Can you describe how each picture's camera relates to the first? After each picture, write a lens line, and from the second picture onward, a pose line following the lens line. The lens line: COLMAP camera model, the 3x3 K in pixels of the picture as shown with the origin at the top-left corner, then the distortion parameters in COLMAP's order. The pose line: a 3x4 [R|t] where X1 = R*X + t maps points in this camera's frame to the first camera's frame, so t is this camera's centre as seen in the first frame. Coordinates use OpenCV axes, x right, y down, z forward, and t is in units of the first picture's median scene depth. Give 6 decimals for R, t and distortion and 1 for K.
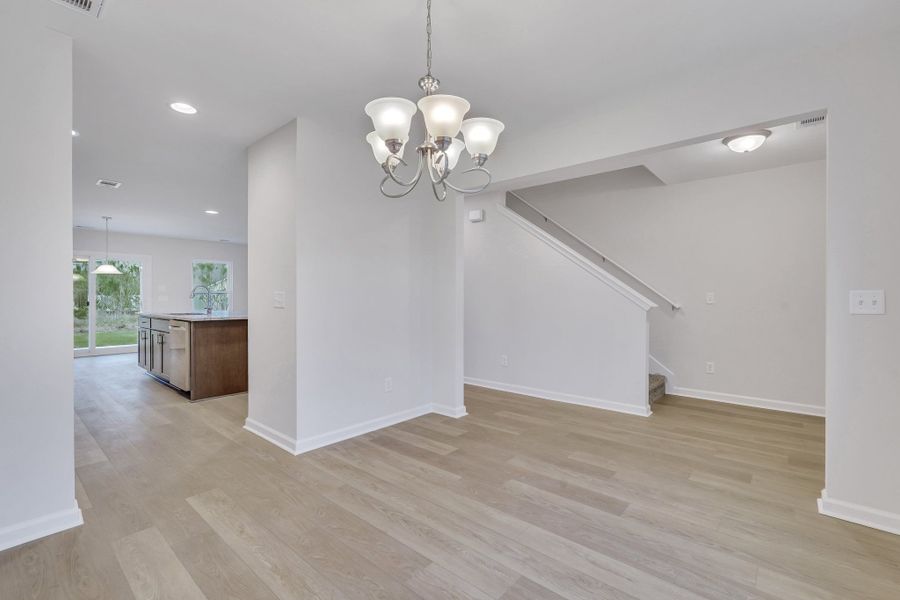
lens RADIAL K [[400.6, 0, 447.8], [0, 400.6, 297.9], [0, 0, 1]] dist [-0.001781, 0.000130]
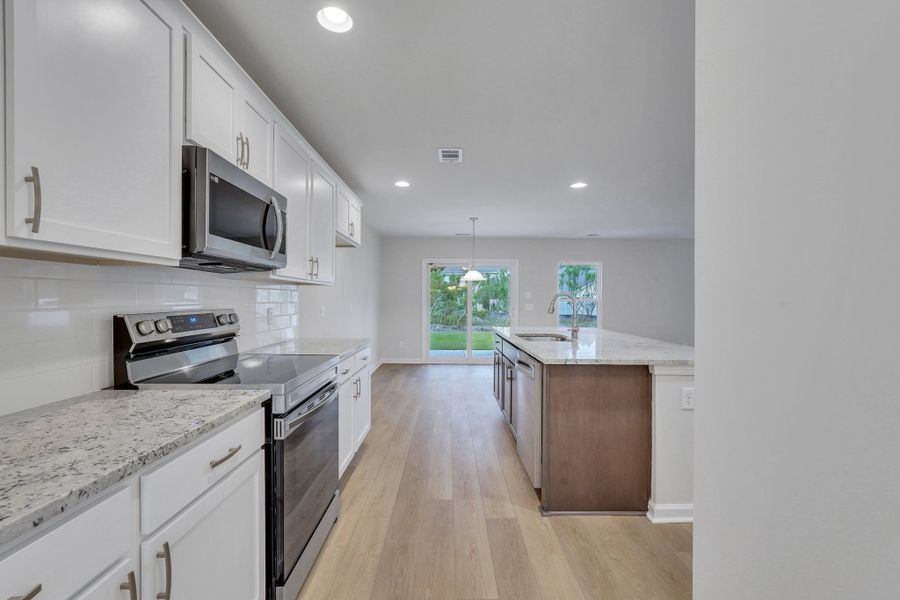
lens RADIAL K [[400.6, 0, 447.8], [0, 400.6, 297.9], [0, 0, 1]] dist [-0.001781, 0.000130]
pose [[0.663096, -0.000336, -0.748535, -0.484002], [-0.007597, 0.999945, -0.007179, -0.033575], [0.748496, 0.010447, 0.663057, 0.817264]]
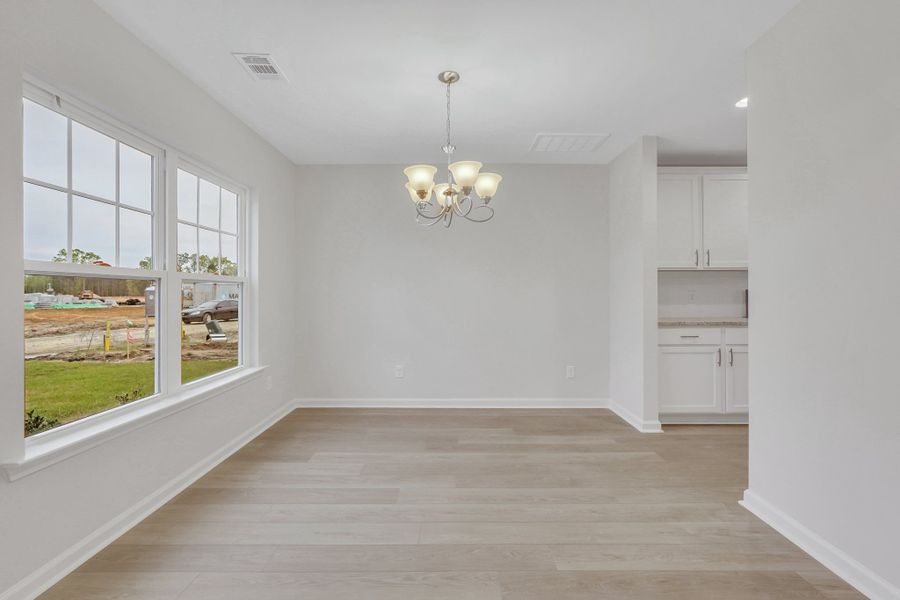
lens RADIAL K [[400.6, 0, 447.8], [0, 400.6, 297.9], [0, 0, 1]] dist [-0.001781, 0.000130]
pose [[-0.751674, 0.011990, -0.659426, 0.519482], [0.000967, 0.999854, 0.017078, -0.005867], [0.659534, 0.012200, -0.751575, 1.190395]]
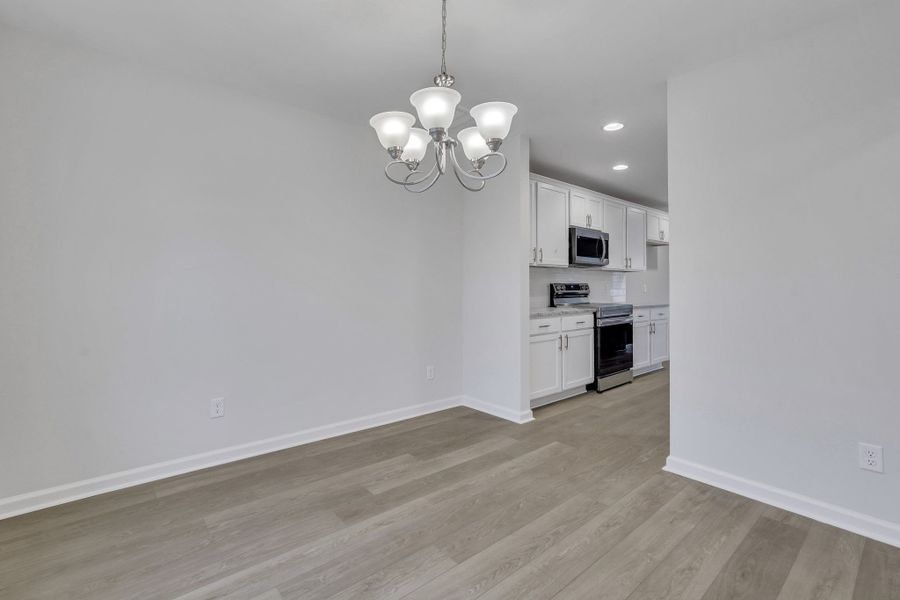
lens RADIAL K [[406.4, 0, 448.8], [0, 406.4, 279.9], [0, 0, 1]] dist [-0.001668, 0.000083]
pose [[-0.140506, -0.015950, -0.989951, 0.551160], [-0.007626, 0.999858, -0.015027, 0.001650], [0.990050, 0.005438, -0.140608, 0.659594]]
